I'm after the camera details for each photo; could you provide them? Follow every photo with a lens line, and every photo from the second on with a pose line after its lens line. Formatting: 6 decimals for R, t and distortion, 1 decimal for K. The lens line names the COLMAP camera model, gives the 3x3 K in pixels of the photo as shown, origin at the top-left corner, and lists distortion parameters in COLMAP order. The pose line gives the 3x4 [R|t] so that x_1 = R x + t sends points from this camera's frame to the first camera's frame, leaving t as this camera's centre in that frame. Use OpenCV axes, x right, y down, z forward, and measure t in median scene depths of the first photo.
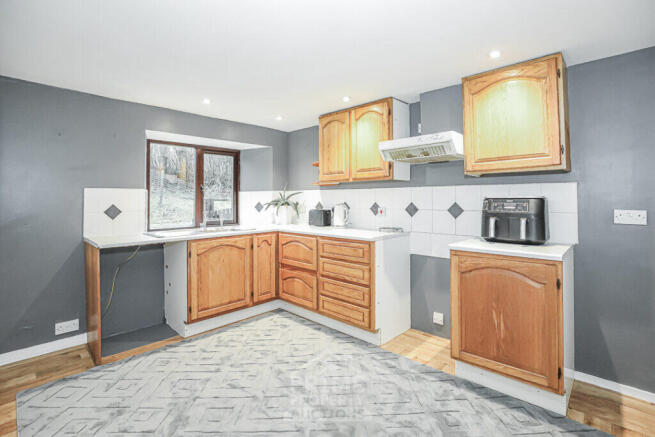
lens RADIAL K [[306.0, 0, 327.0], [0, 306.0, 198.4], [0, 0, 1]] dist [-0.036596, 0.000031]
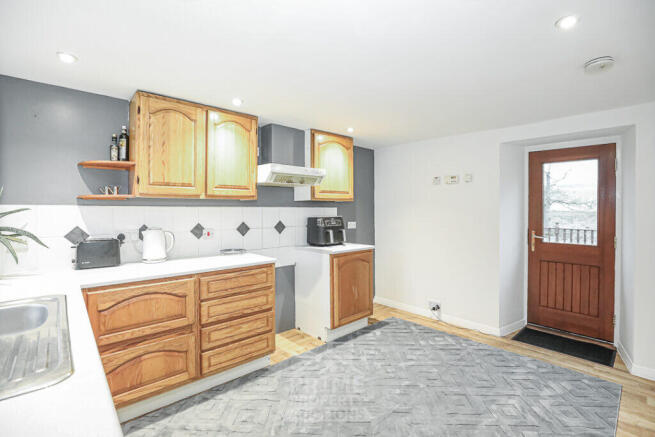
lens RADIAL K [[306.4, 0, 327.5], [0, 306.4, 218.5], [0, 0, 1]] dist [-0.051843, 0.014829]
pose [[0.062168, -0.028487, 0.997659, -0.717785], [-0.003746, 0.999579, 0.028775, -0.028379], [-0.998059, -0.005526, 0.062035, 0.658034]]
